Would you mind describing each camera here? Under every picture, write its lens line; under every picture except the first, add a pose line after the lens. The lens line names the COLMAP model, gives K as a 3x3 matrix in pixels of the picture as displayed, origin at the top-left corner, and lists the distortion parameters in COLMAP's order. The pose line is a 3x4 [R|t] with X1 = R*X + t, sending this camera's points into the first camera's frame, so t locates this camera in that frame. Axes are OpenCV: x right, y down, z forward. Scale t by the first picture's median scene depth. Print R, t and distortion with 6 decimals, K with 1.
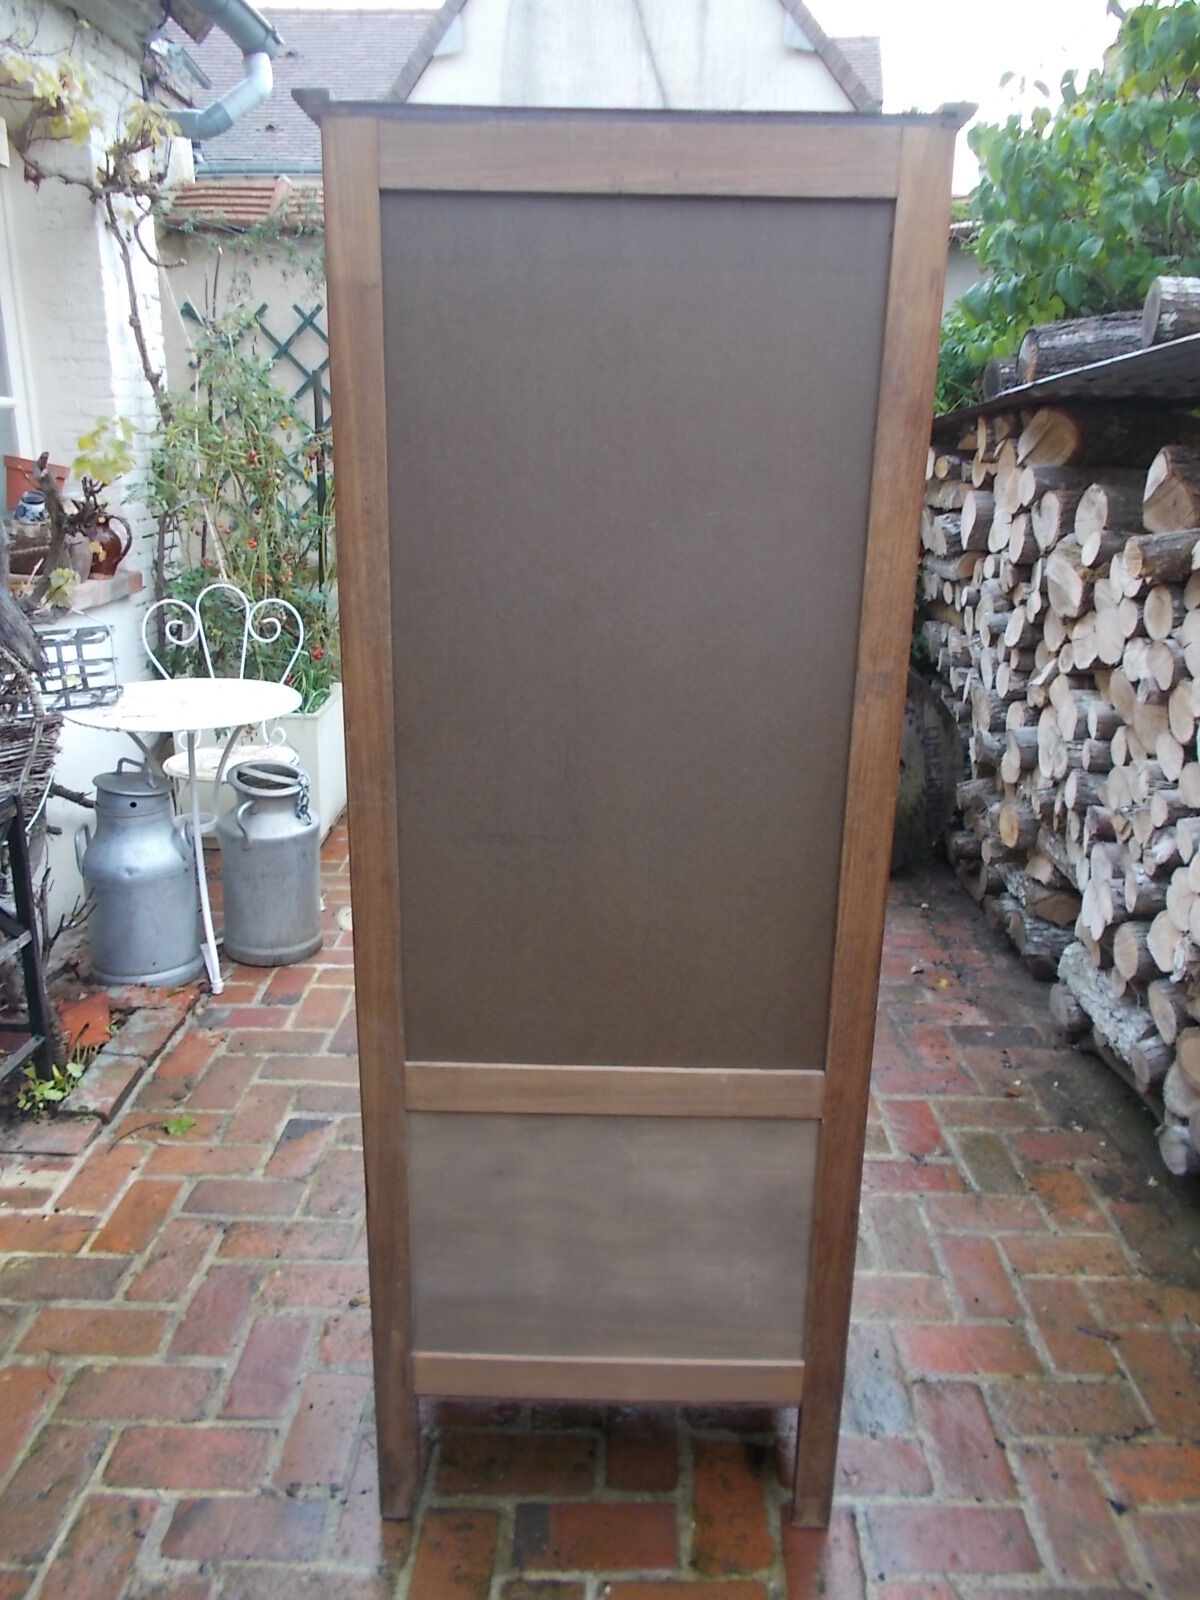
lens RADIAL K [[1219.2, 0, 583.2], [0, 1219.2, 795.7], [0, 0, 1]] dist [0.022030, -0.026982]
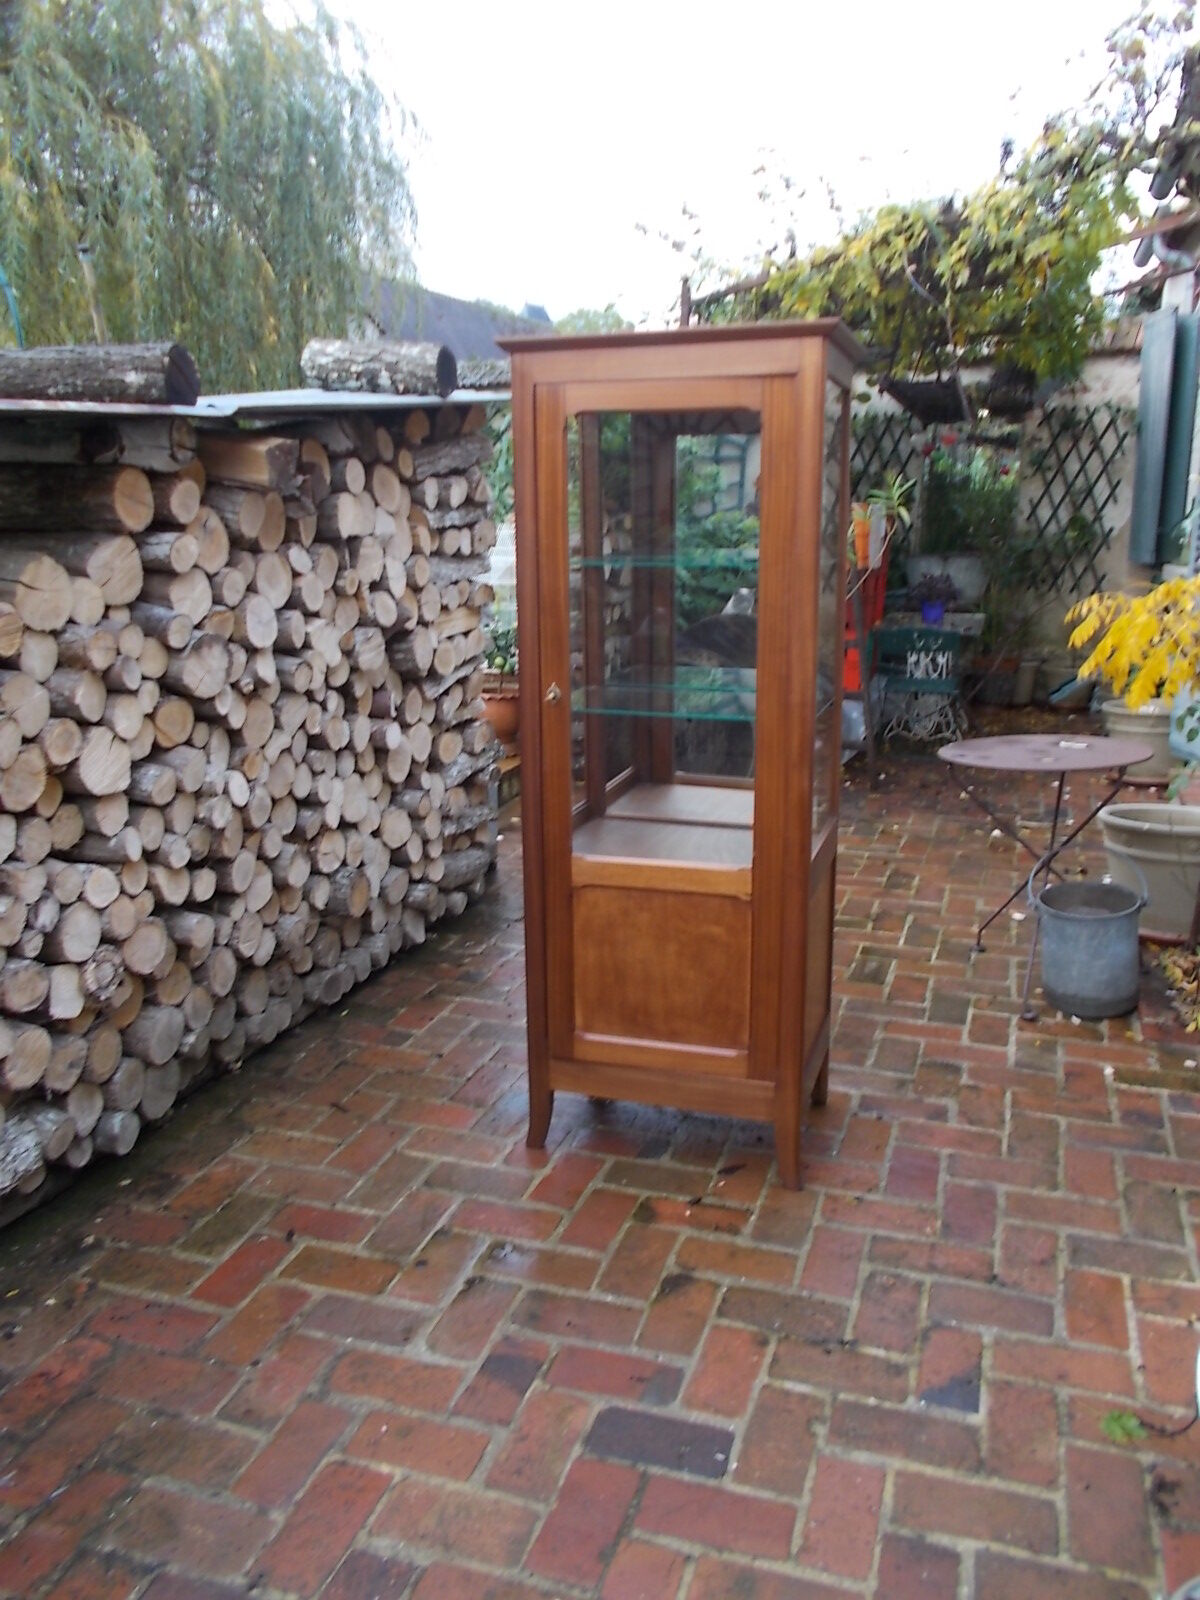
lens RADIAL K [[1219.2, 0, 615.7], [0, 1219.2, 809.1], [0, 0, 1]] dist [0.022030, -0.026982]
pose [[-0.959846, -0.076811, 0.269808, -0.228529], [0.069762, 0.866214, 0.494779, -0.497878], [-0.271716, 0.493734, -0.826073, 1.694089]]
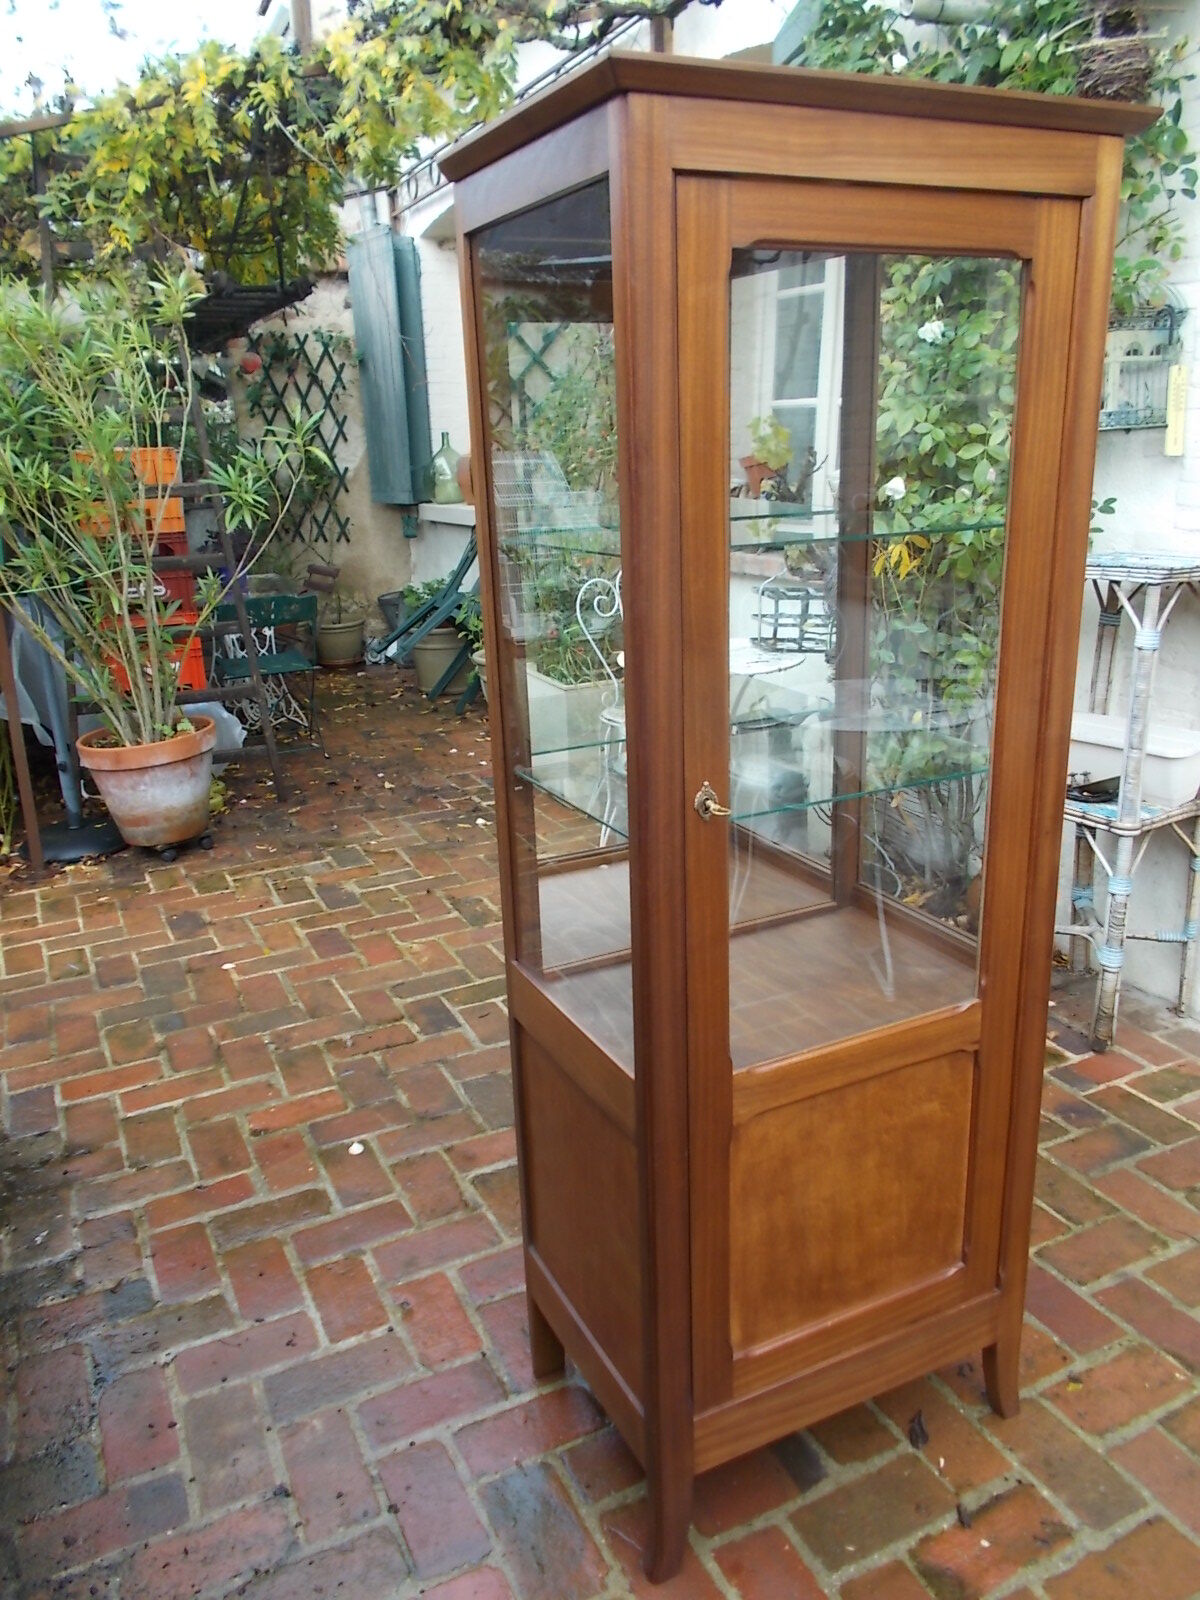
lens RADIAL K [[1219.2, 0, 604.9], [0, 1219.2, 811.7], [0, 0, 1]] dist [0.022030, -0.026982]
pose [[-0.885506, 0.149856, -0.439797, 0.411774], [-0.112366, 0.849391, 0.515663, -0.336295], [0.450835, 0.506041, -0.735303, 1.162545]]
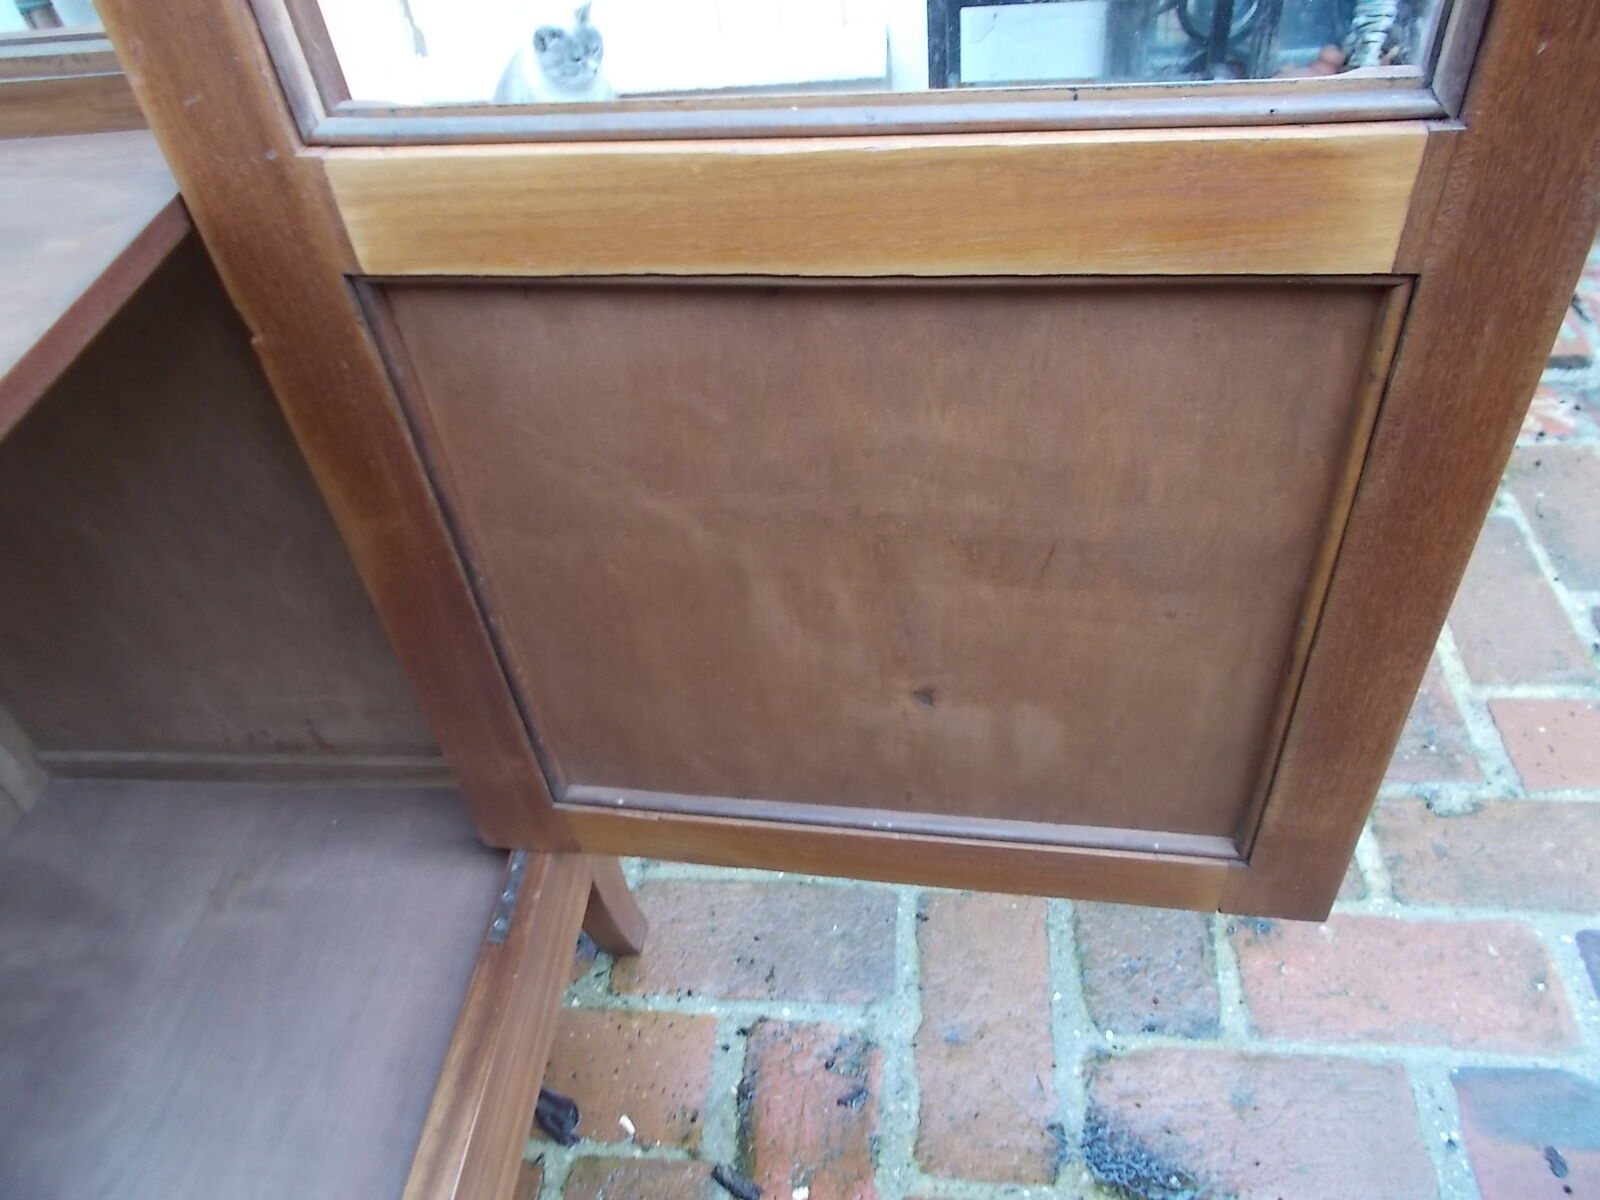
lens RADIAL K [[1219.2, 0, 798.1], [0, 1219.2, 589.0], [0, 0, 1]] dist [0.022030, -0.026982]
pose [[-0.076029, 0.682826, -0.726614, 0.115323], [-0.181360, 0.707098, 0.683463, -0.018457], [0.980473, 0.183742, 0.070077, 0.899268]]
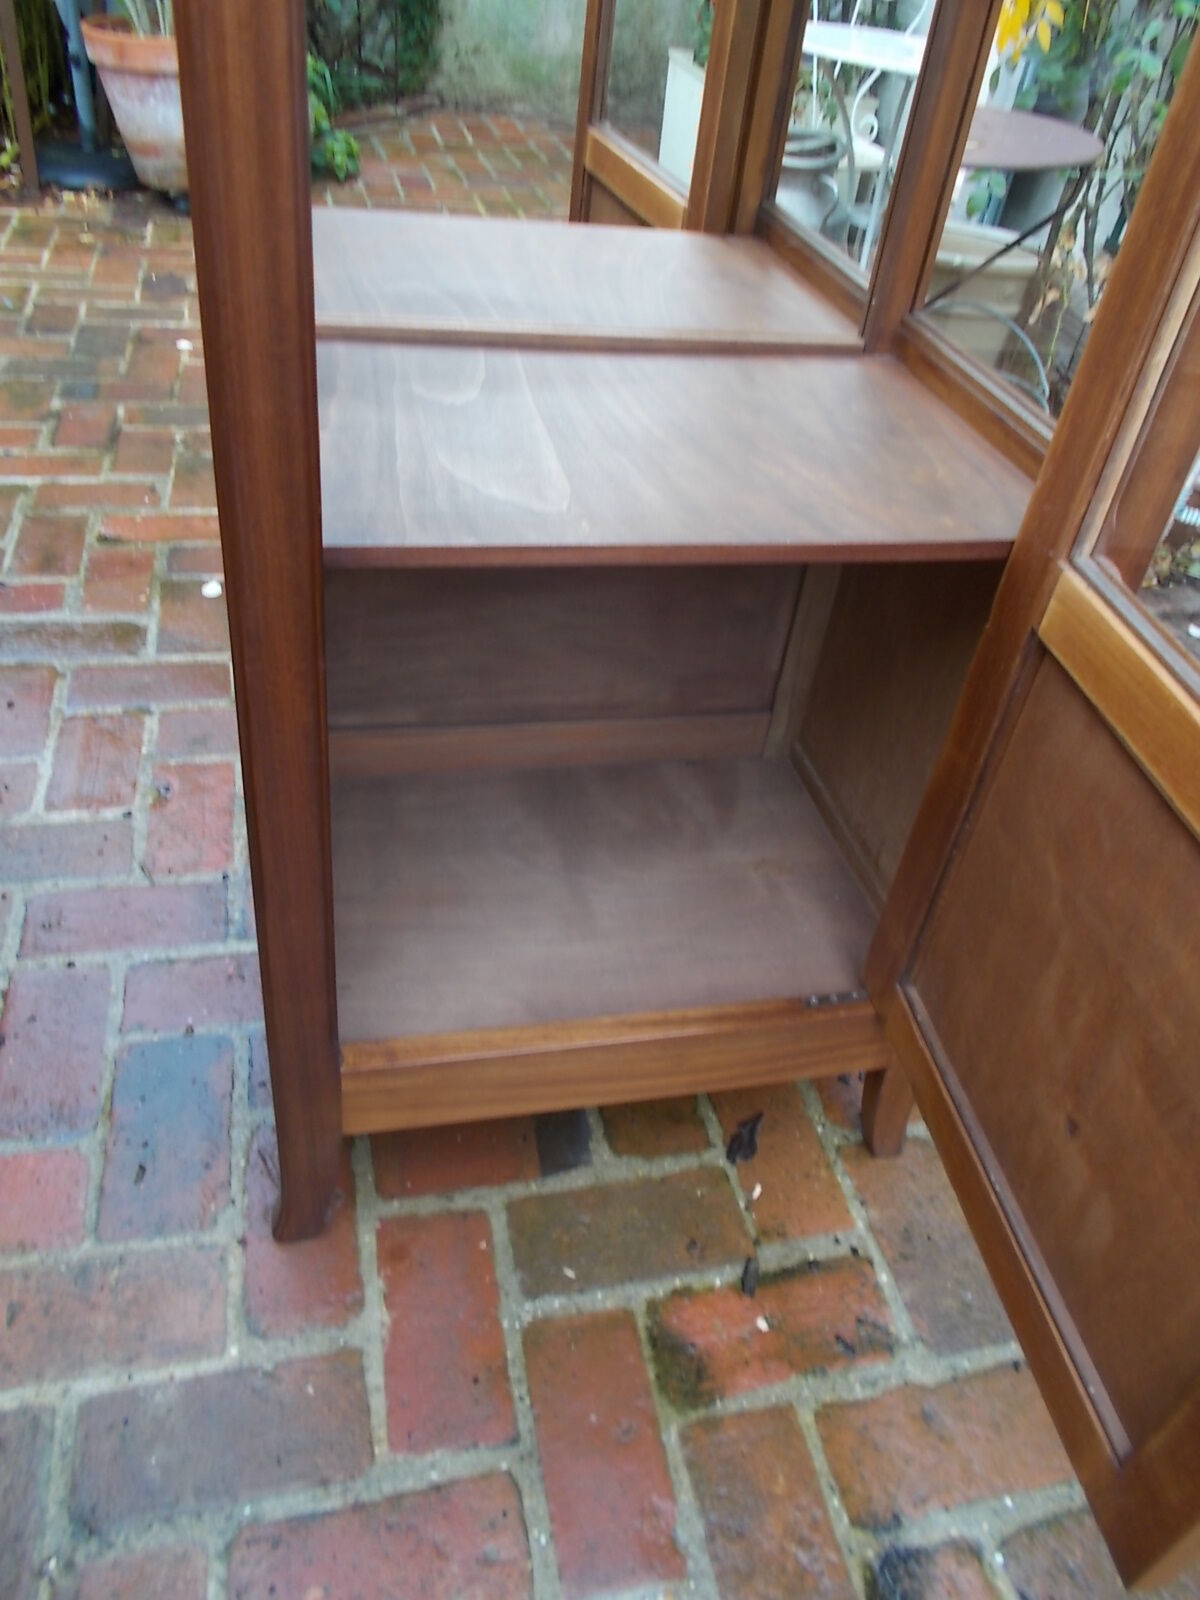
lens RADIAL K [[1219.2, 0, 607.9], [0, 1219.2, 792.8], [0, 0, 1]] dist [0.022030, -0.026982]
pose [[-0.958066, 0.059974, -0.280202, 0.152847], [-0.196801, 0.573035, 0.795550, -0.129455], [0.208278, 0.817334, -0.537202, 1.031900]]
